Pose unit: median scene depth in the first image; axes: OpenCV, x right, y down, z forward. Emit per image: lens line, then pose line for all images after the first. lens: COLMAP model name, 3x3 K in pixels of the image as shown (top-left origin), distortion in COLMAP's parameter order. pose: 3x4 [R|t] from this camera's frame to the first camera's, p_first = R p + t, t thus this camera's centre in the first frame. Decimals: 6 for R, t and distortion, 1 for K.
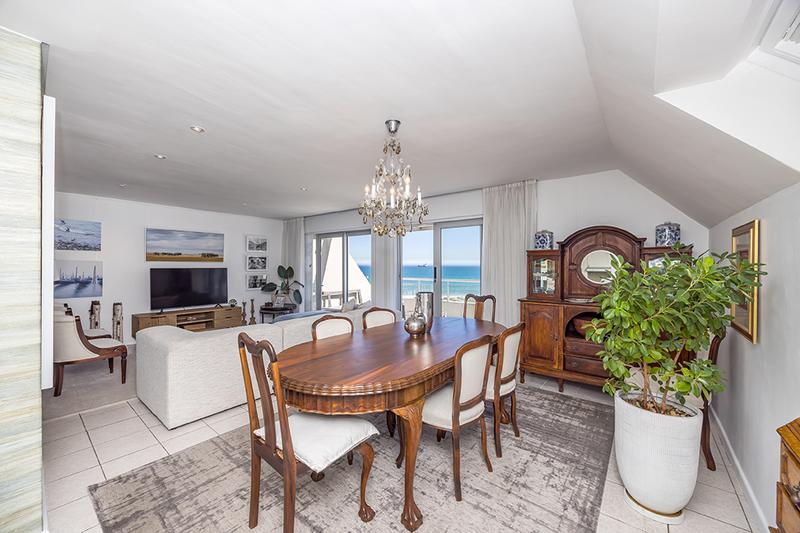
lens RADIAL K [[306.3, 0, 396.9], [0, 306.3, 261.7], [0, 0, 1]] dist [0.002091, 0.000276]
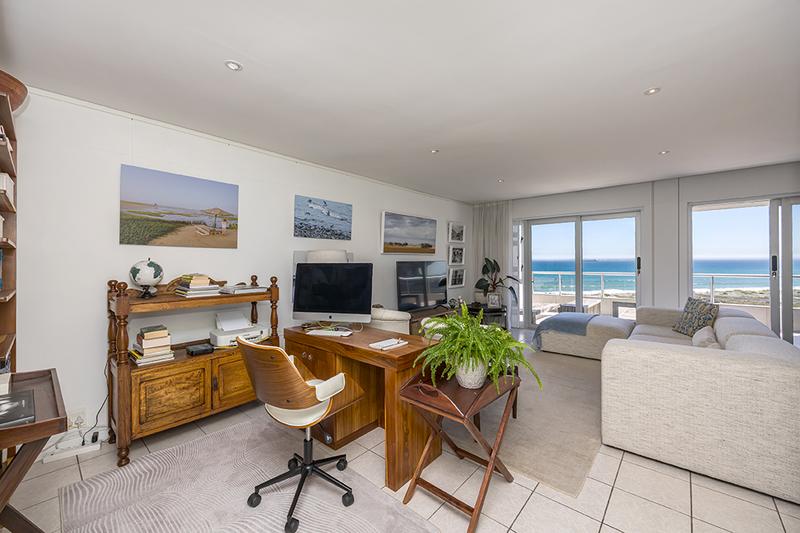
lens RADIAL K [[316.8, 0, 399.0], [0, 316.8, 265.9], [0, 0, 1]] dist [-0.003688, -0.000054]
pose [[0.999028, -0.007027, -0.043520, -0.680154], [0.008291, 0.999547, 0.028922, 0.008222], [0.043297, -0.029255, 0.998634, 0.147319]]
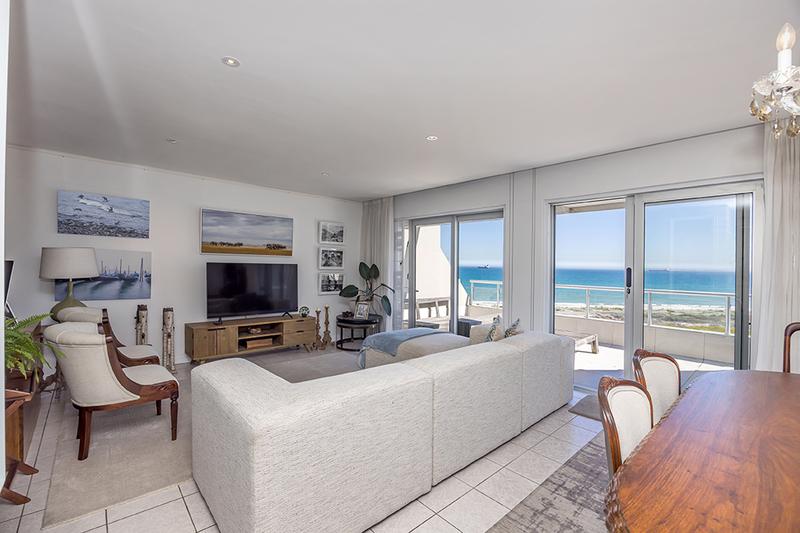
lens RADIAL K [[344.9, 0, 398.9], [0, 344.9, 268.0], [0, 0, 1]] dist [-0.019218, 0.001106]
pose [[0.988065, 0.019768, -0.152762, -0.192883], [-0.016709, 0.999634, 0.021286, 0.008302], [0.153127, -0.018480, 0.988034, 0.223323]]
